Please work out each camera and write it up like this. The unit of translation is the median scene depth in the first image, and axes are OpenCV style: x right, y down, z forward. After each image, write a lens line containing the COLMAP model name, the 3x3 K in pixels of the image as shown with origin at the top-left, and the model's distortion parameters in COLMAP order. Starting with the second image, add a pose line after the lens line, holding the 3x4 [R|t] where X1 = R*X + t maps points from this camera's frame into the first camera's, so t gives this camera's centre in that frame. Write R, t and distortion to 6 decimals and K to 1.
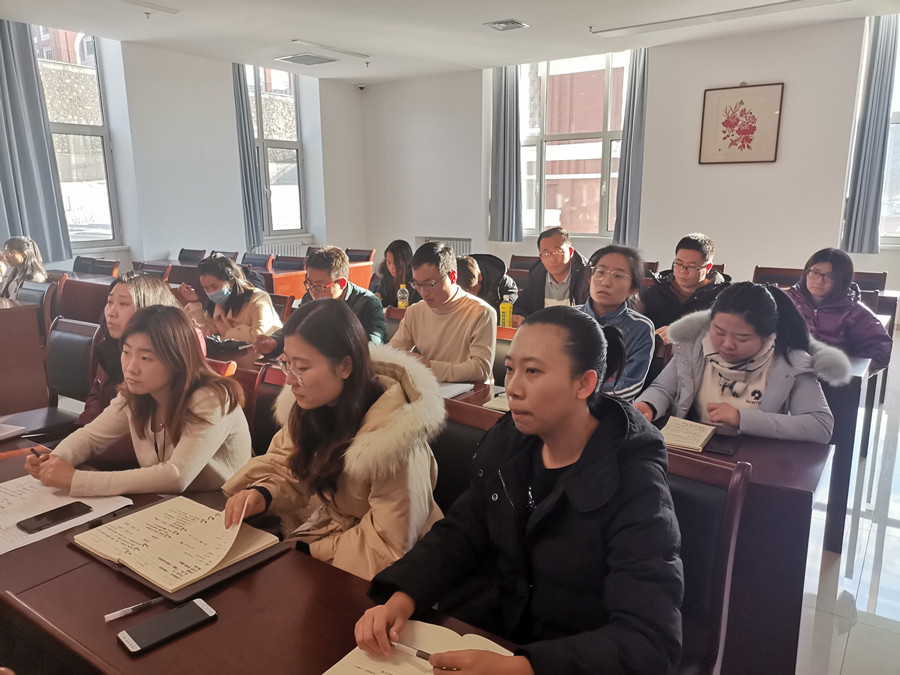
lens RADIAL K [[675.4, 0, 449.5], [0, 675.4, 339.0], [0, 0, 1]] dist [0.051890, -0.019227]
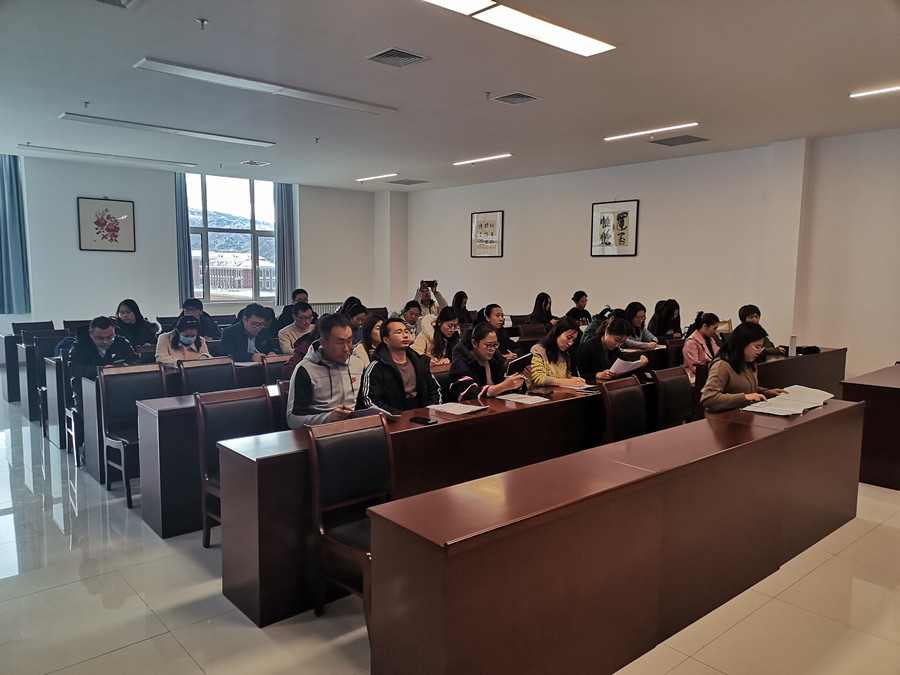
lens RADIAL K [[675.4, 0, 442.1], [0, 675.4, 325.9], [0, 0, 1]] dist [0.051890, -0.019227]
pose [[0.238221, -0.075340, 0.968284, -0.812701], [0.190358, 0.981271, 0.029518, -0.014193], [-0.952373, 0.177289, 0.248101, 0.013301]]
